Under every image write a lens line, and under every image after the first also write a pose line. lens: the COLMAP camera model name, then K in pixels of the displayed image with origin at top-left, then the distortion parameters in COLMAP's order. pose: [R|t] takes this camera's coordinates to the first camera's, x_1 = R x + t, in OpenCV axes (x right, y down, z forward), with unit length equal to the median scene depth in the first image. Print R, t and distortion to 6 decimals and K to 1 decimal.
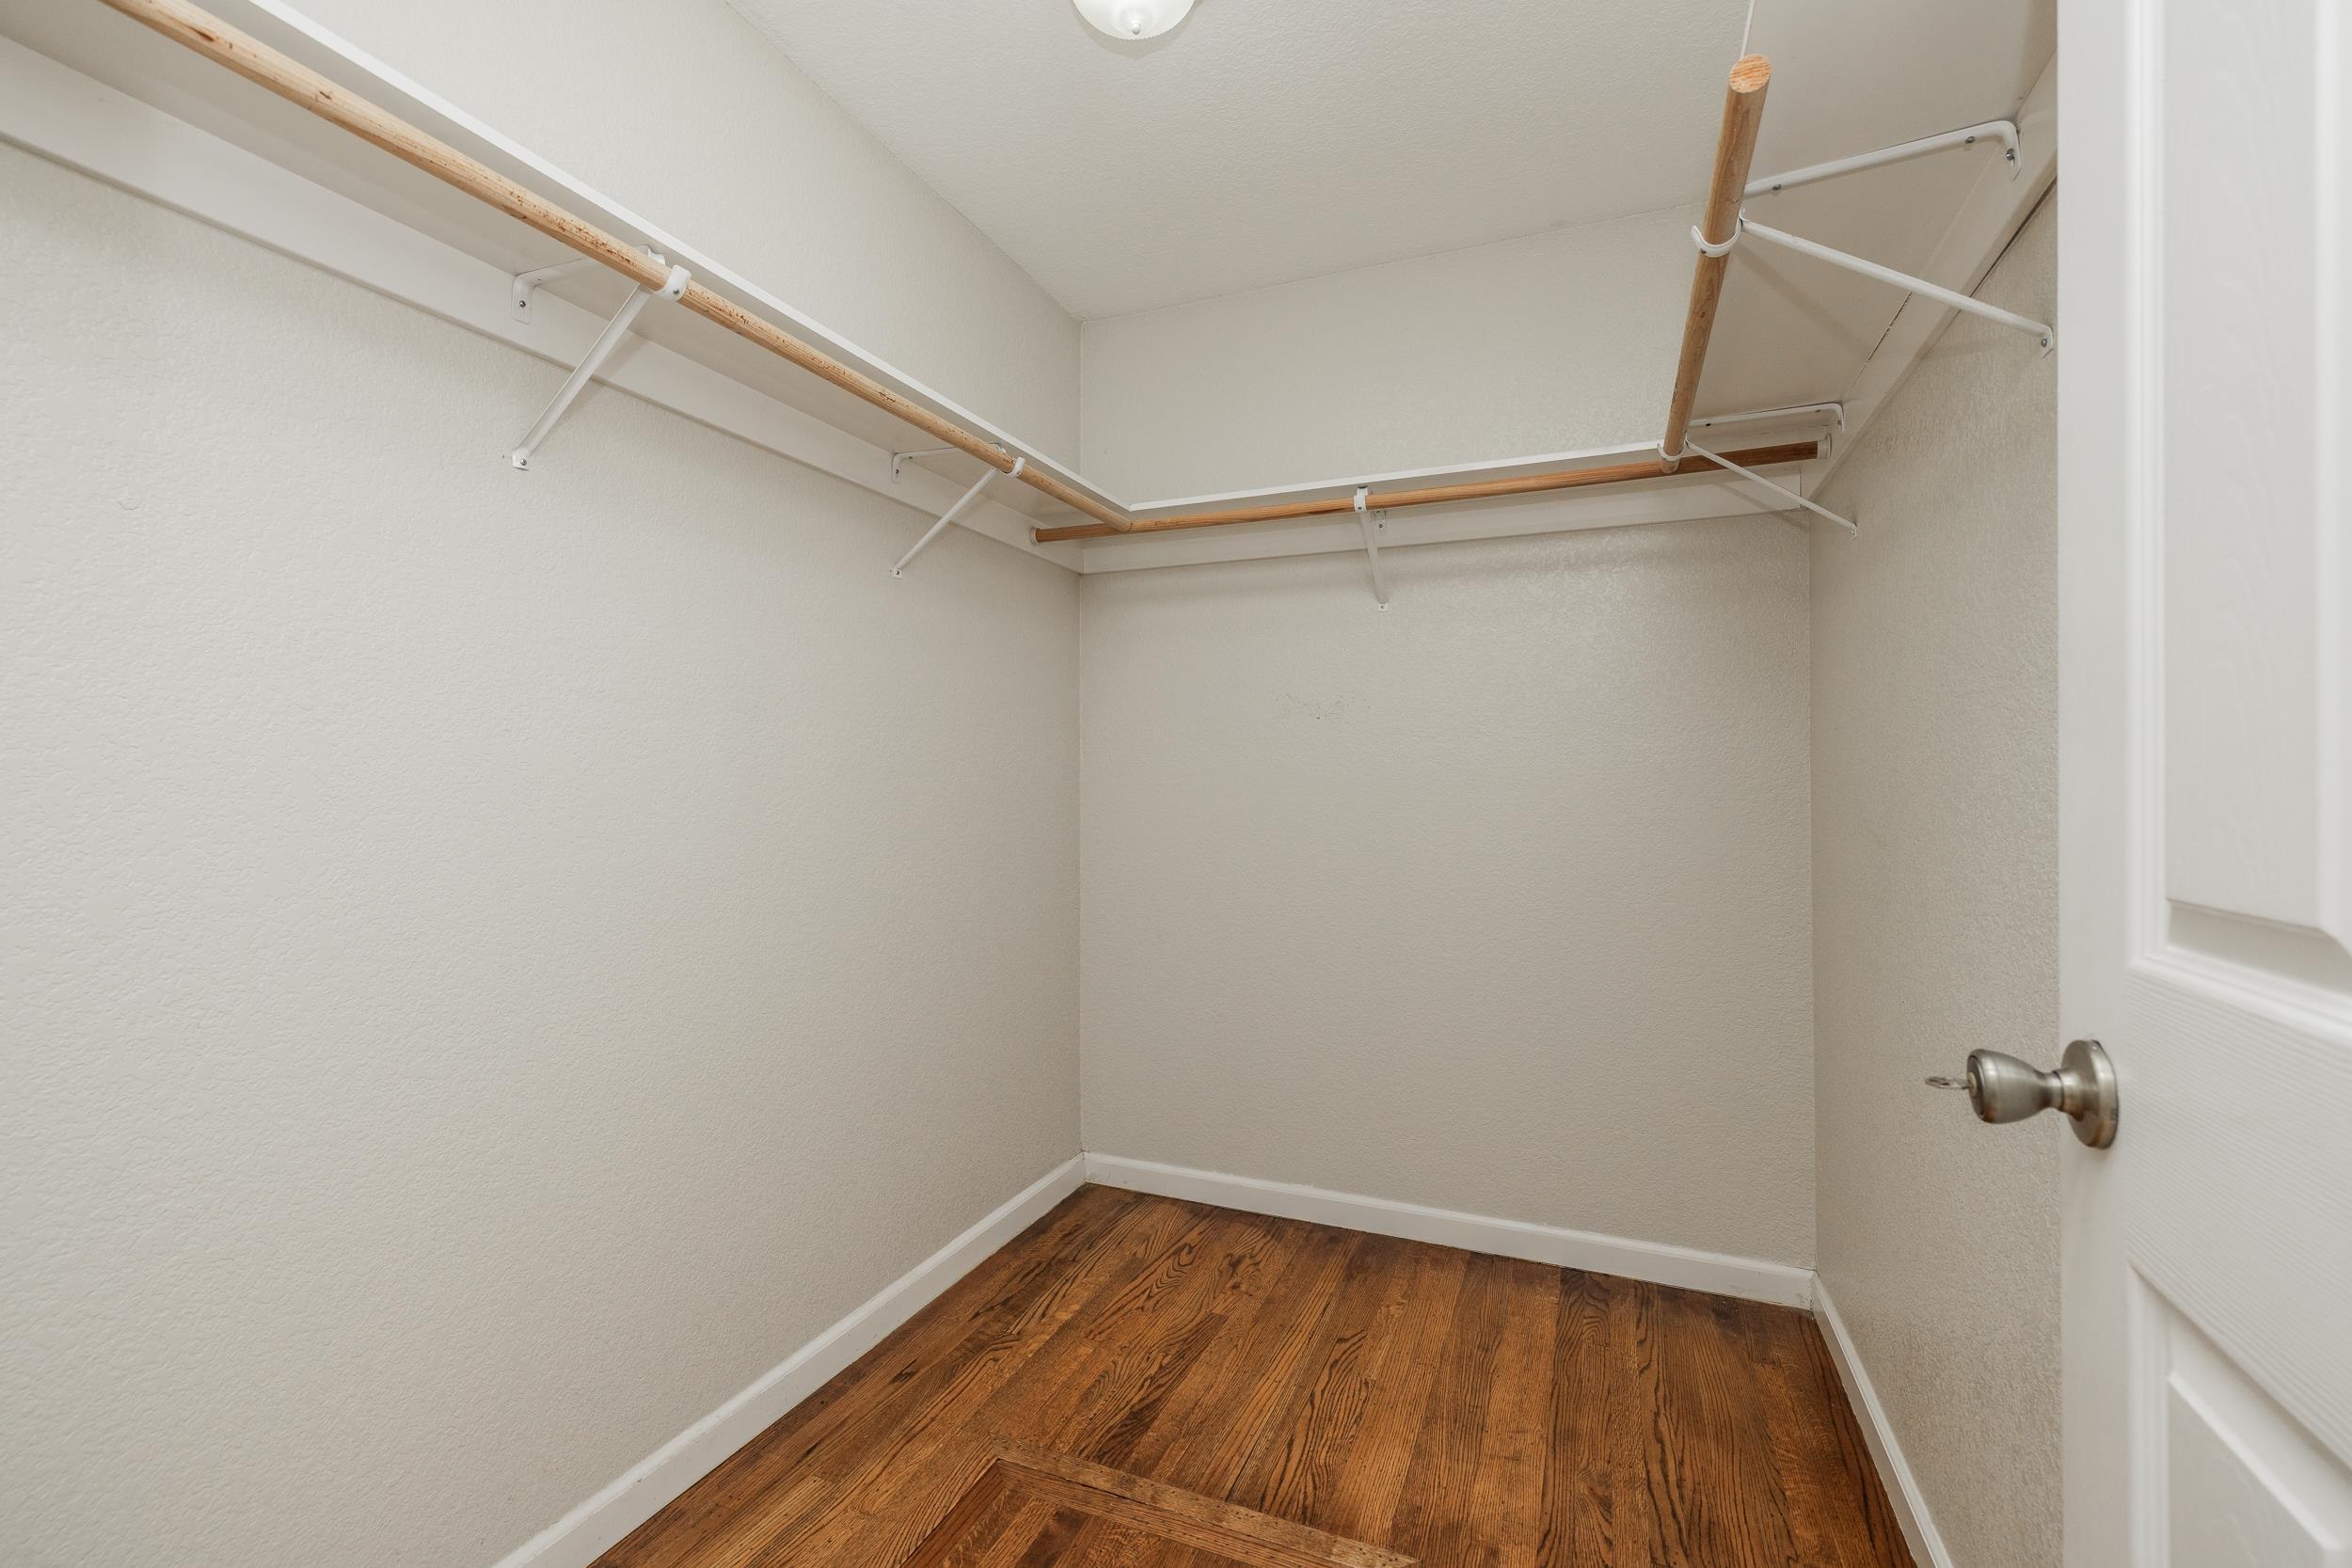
lens RADIAL K [[1040.6, 0, 1172.5], [0, 1040.6, 773.6], [0, 0, 1]] dist [0.003769, 0.000602]
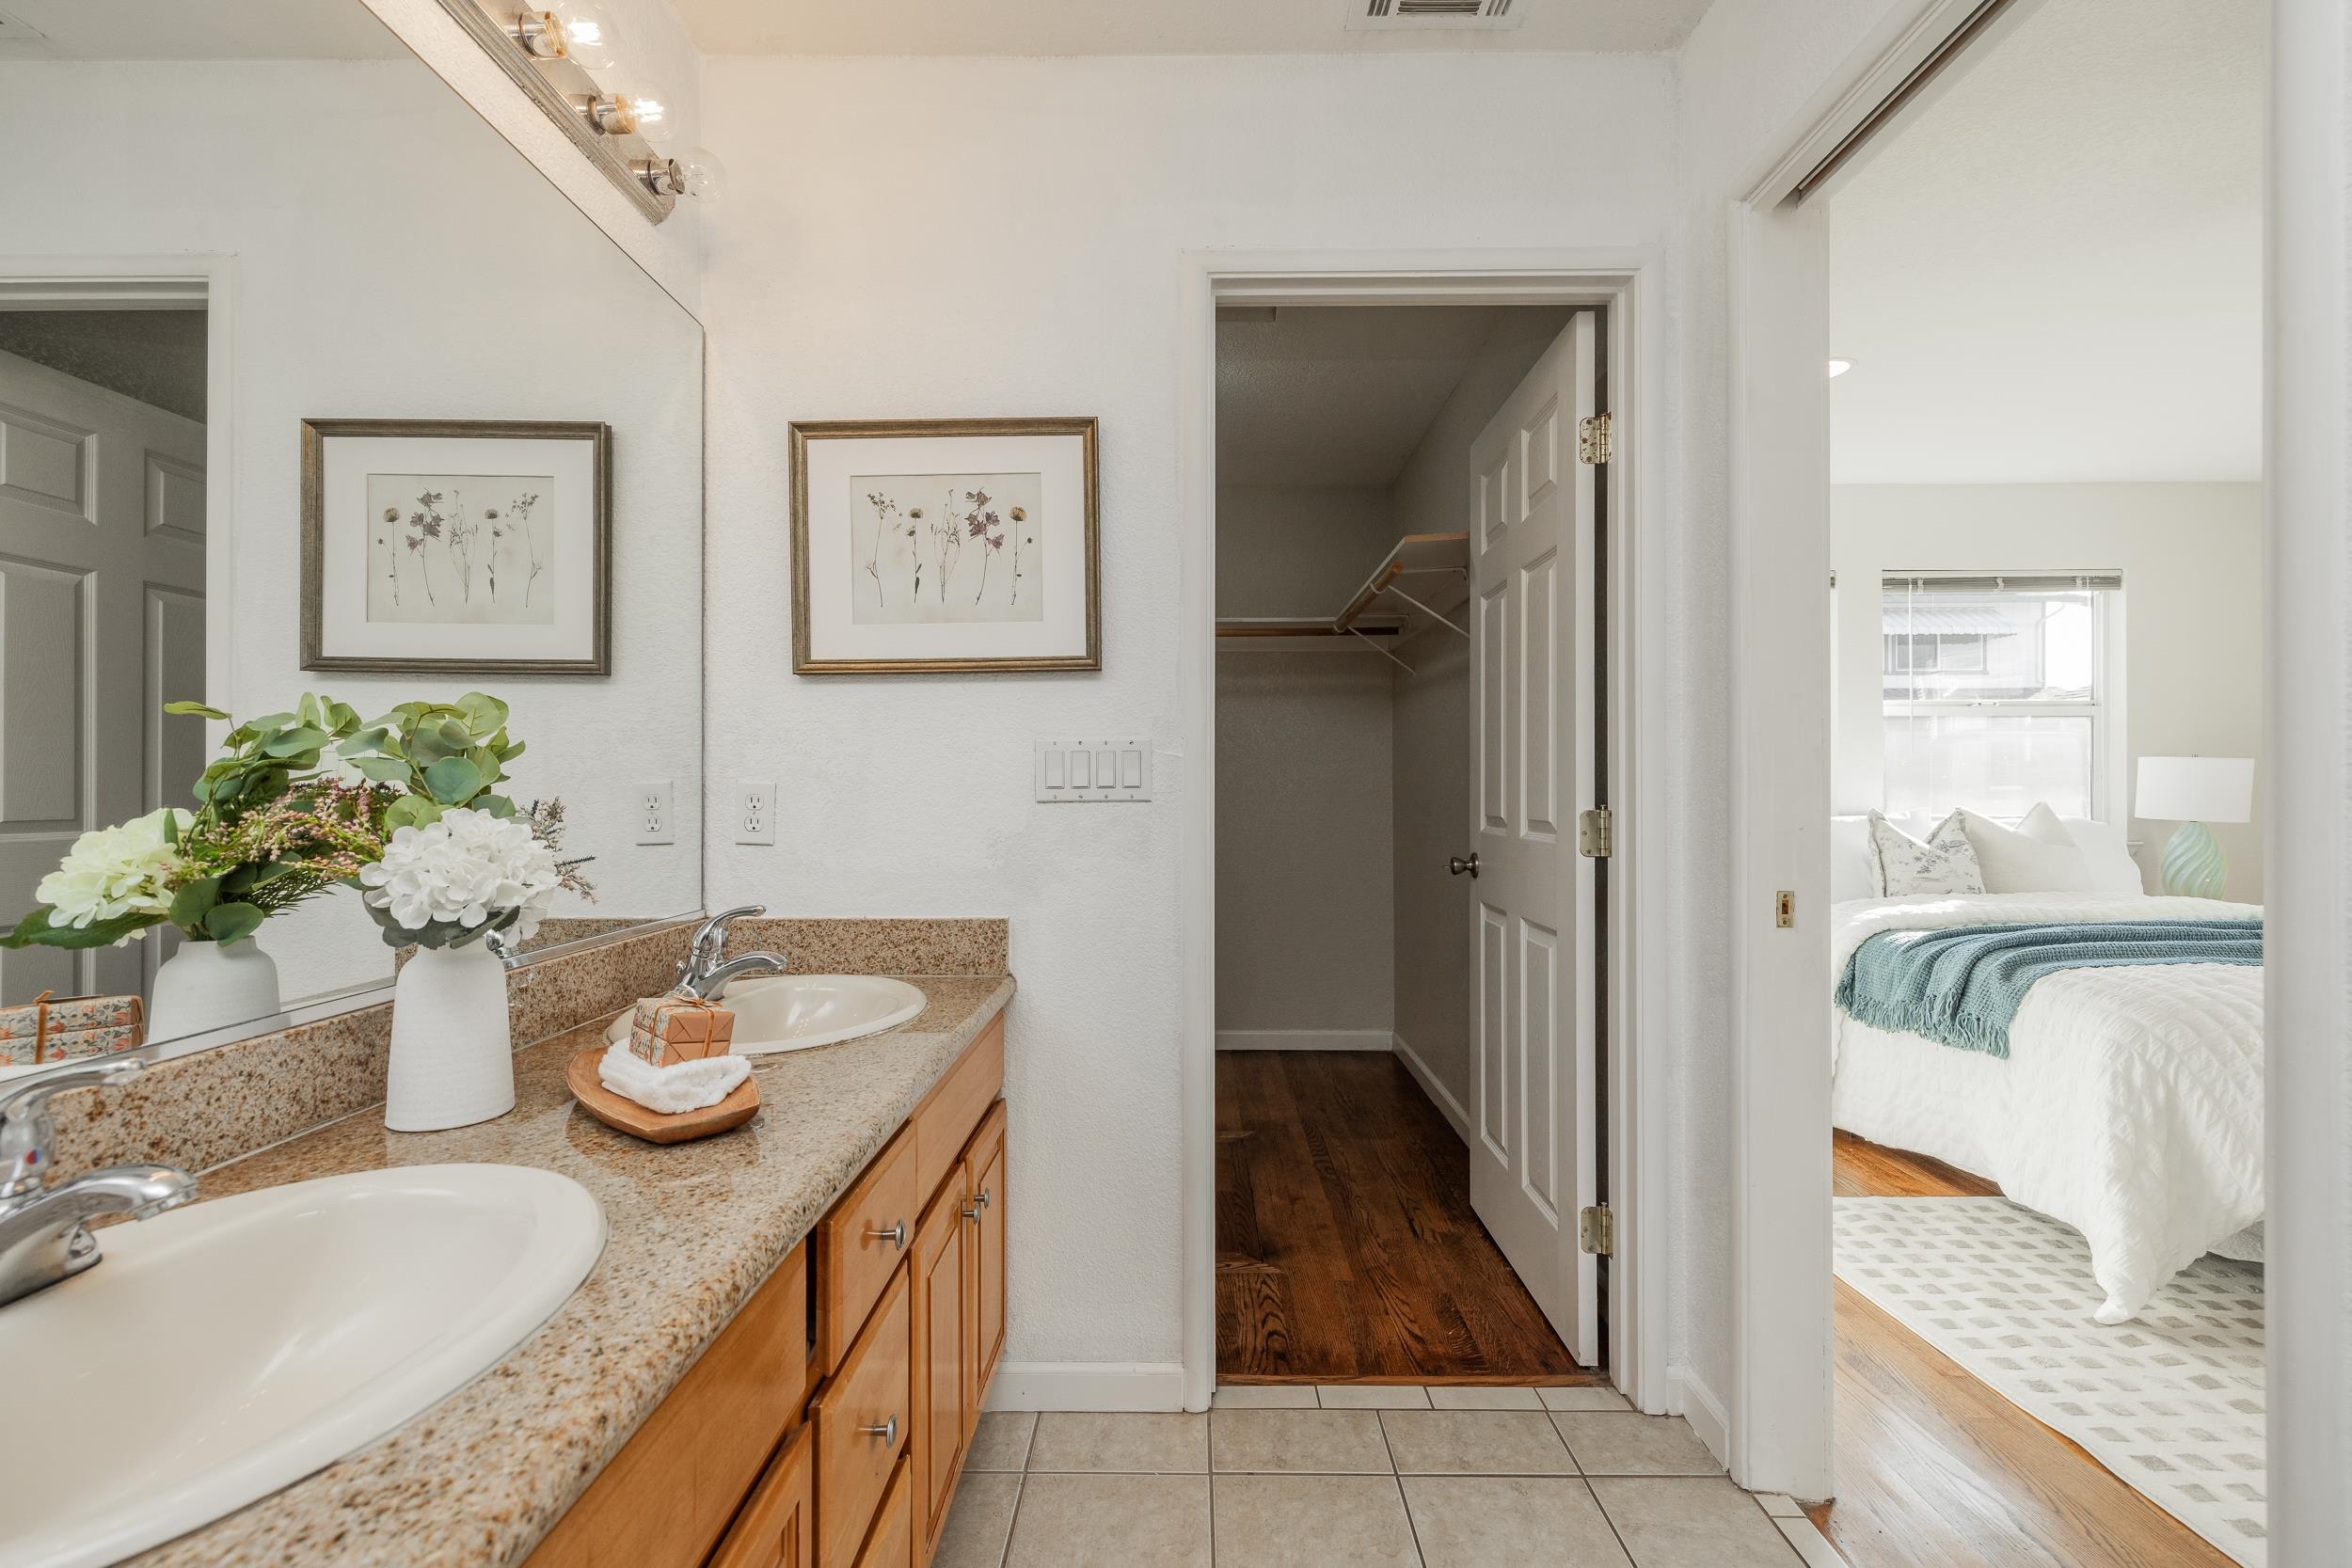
lens RADIAL K [[1040.6, 0, 1178.6], [0, 1040.6, 791.5], [0, 0, 1]] dist [0.003769, 0.000602]
pose [[0.928039, 0.007803, 0.372401, -1.871567], [-0.009402, 0.999953, 0.002481, -0.009354], [-0.372364, -0.005804, 0.928068, -2.550227]]
